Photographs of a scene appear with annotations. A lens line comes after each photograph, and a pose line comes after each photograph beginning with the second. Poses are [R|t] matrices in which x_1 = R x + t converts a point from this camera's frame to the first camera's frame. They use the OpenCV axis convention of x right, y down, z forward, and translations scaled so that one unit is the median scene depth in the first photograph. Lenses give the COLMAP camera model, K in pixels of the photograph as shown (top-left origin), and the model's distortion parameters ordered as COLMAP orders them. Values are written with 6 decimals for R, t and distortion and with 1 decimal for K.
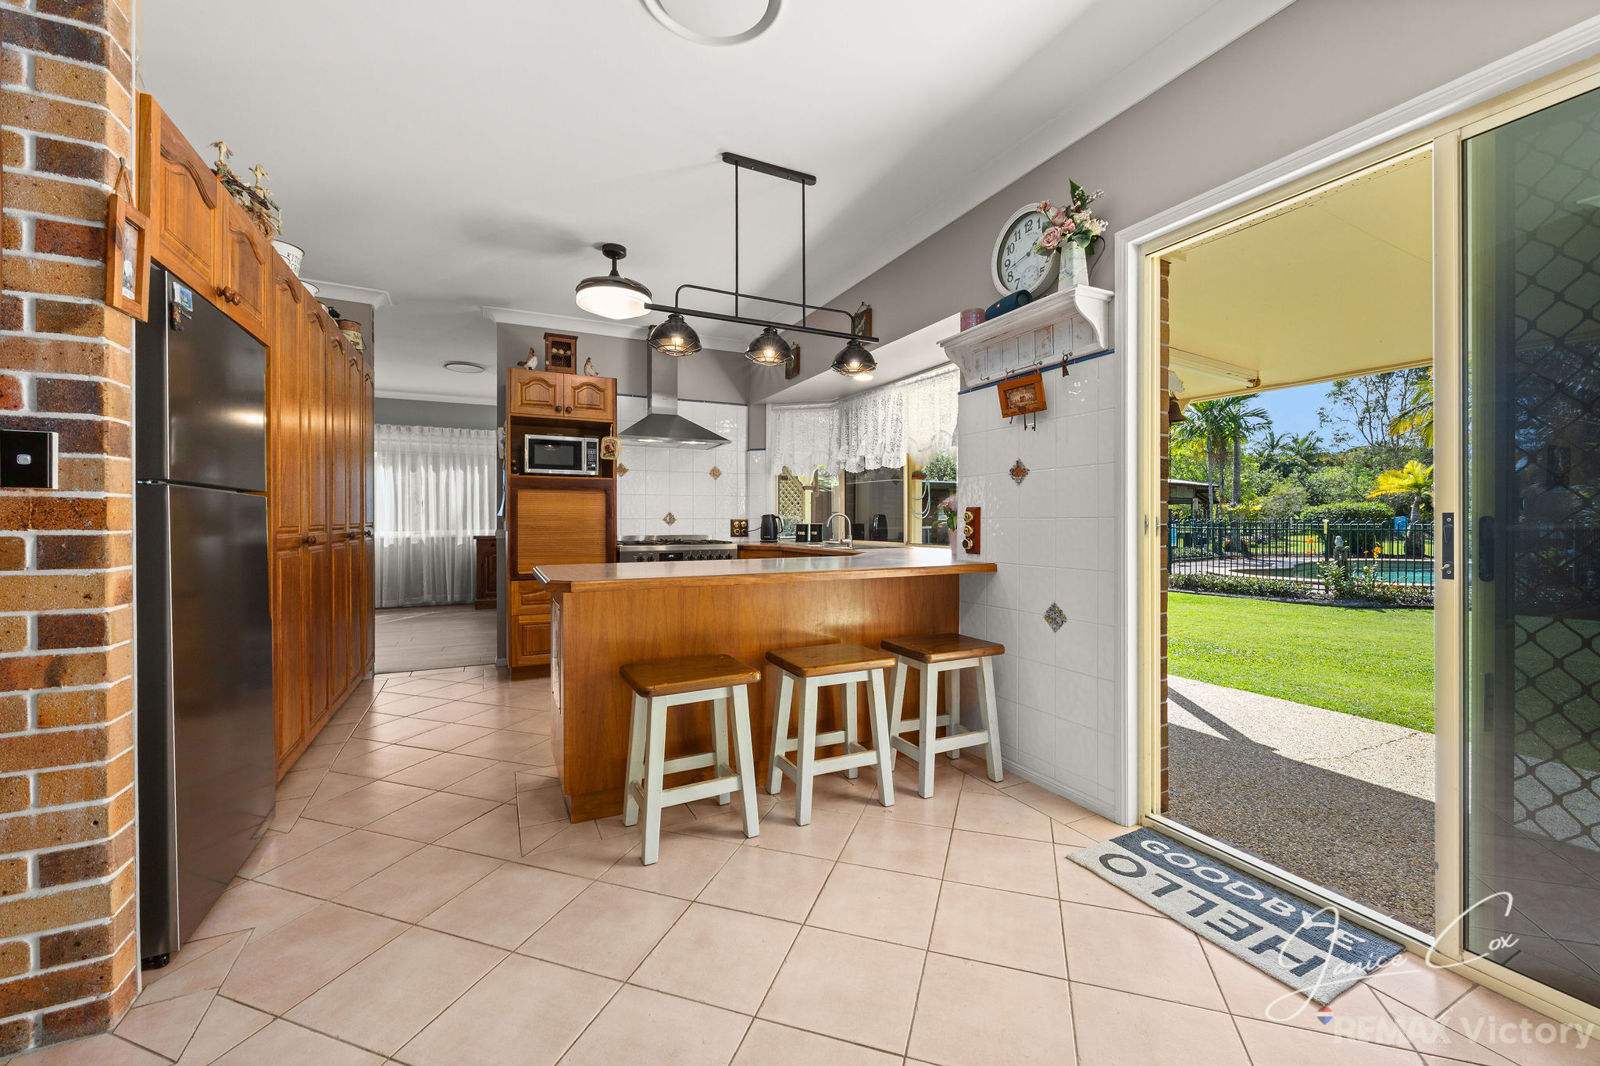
lens RADIAL K [[644.7, 0, 800.0], [0, 644.7, 533.0], [0, 0, 1]] dist [0.002408, 0.000197]
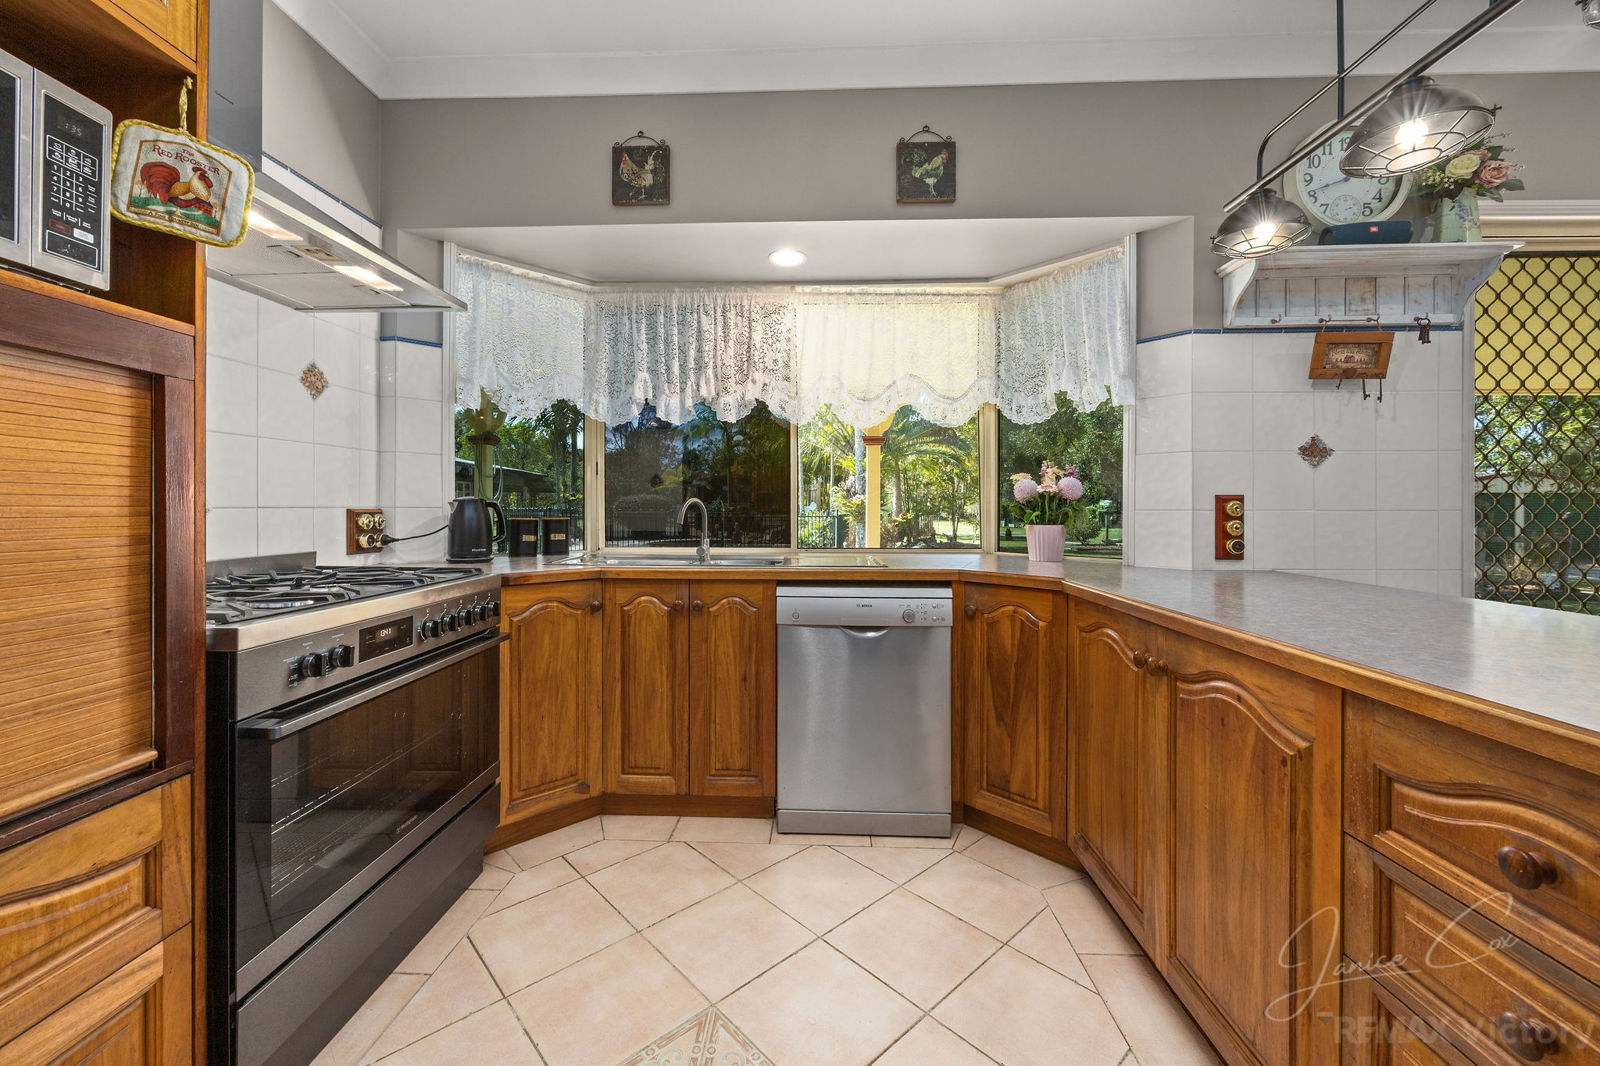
lens RADIAL K [[639.6, 0, 805.2], [0, 639.6, 517.4], [0, 0, 1]] dist [0.002240, 0.000097]
pose [[0.475513, -0.011055, 0.879639, -0.385983], [0.014980, 0.999878, 0.004469, -0.016636], [-0.879581, 0.011052, 0.475621, 0.710642]]
